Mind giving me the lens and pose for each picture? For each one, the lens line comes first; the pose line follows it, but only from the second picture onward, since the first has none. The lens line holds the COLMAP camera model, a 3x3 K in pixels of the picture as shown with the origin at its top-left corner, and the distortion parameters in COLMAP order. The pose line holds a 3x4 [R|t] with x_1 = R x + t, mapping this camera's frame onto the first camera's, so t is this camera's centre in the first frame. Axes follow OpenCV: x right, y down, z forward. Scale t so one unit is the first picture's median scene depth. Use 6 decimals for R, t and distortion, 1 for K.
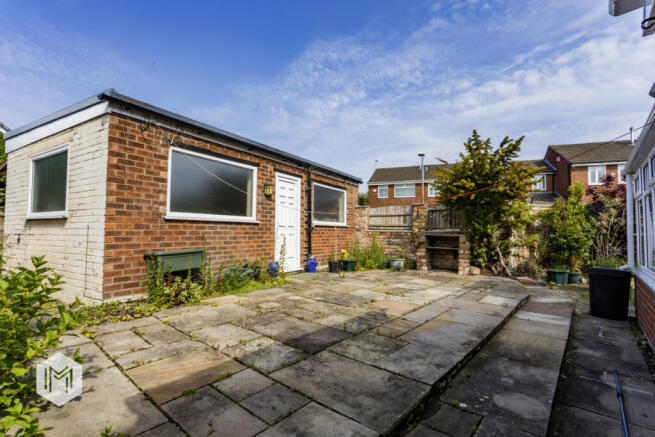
lens RADIAL K [[308.6, 0, 326.4], [0, 308.6, 220.0], [0, 0, 1]] dist [-0.001996, 0.000077]
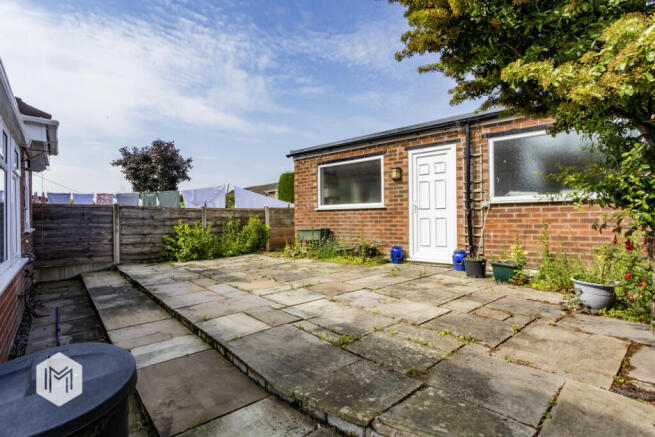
lens RADIAL K [[308.6, 0, 328.3], [0, 308.6, 219.3], [0, 0, 1]] dist [-0.001996, 0.000077]
pose [[-0.143180, -0.002272, -0.989694, 0.847368], [0.049546, 0.998727, -0.009461, 0.049295], [0.988456, -0.050390, -0.142885, 0.954695]]
